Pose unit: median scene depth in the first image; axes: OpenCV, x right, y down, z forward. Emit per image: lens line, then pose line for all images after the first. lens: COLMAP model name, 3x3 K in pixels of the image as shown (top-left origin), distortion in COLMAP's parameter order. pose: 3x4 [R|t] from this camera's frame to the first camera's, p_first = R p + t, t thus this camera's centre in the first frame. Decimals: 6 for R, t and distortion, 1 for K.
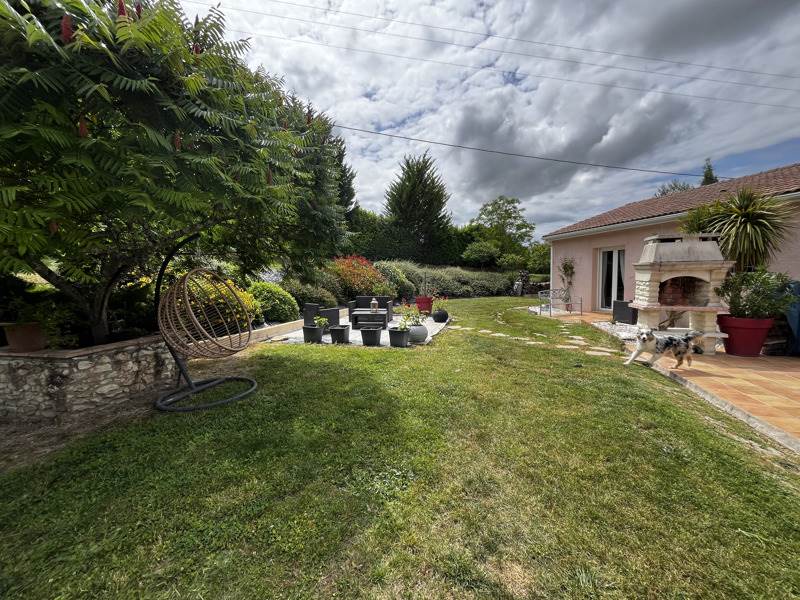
lens RADIAL K [[320.3, 0, 400.0], [0, 320.3, 300.0], [0, 0, 1]] dist [-0.000235, -0.000036]
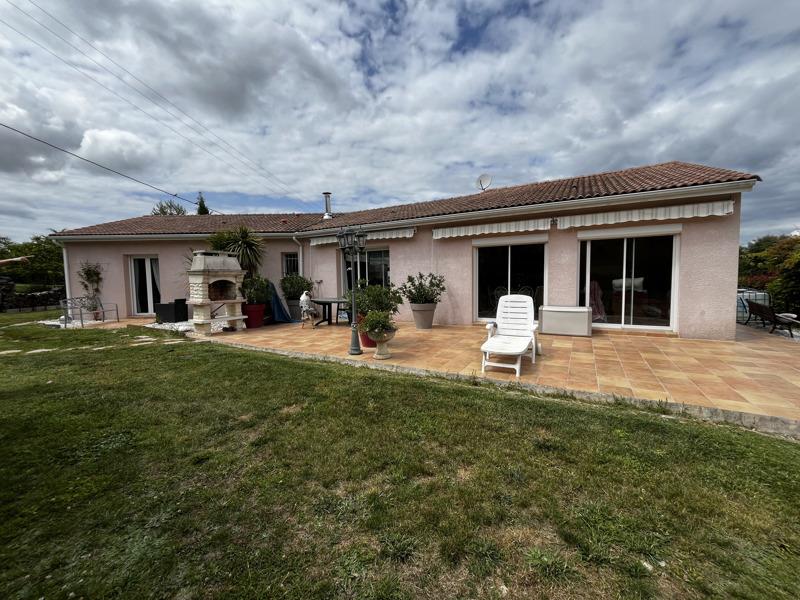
lens RADIAL K [[320.3, 0, 400.0], [0, 320.3, 300.0], [0, 0, 1]] dist [-0.000235, -0.000036]
pose [[0.229203, -0.051407, 0.972020, -0.332481], [0.082811, 0.996014, 0.033149, 0.034314], [-0.969850, 0.072896, 0.232546, -0.116451]]
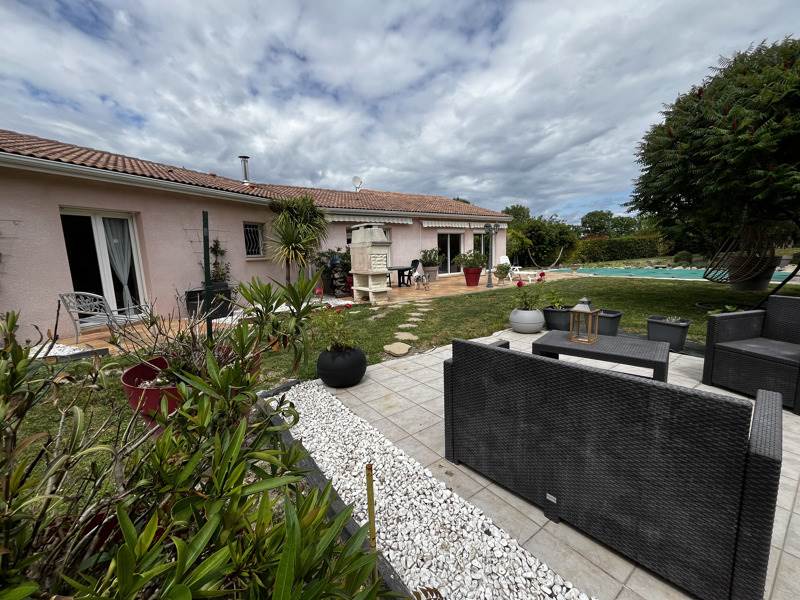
lens RADIAL K [[320.3, 0, 400.0], [0, 320.3, 300.0], [0, 0, 1]] dist [-0.000235, -0.000036]
pose [[-0.768689, -0.066236, 0.636184, -0.308903], [0.081463, 0.976386, 0.200086, -0.129856], [-0.634413, 0.205630, -0.745141, 1.971399]]
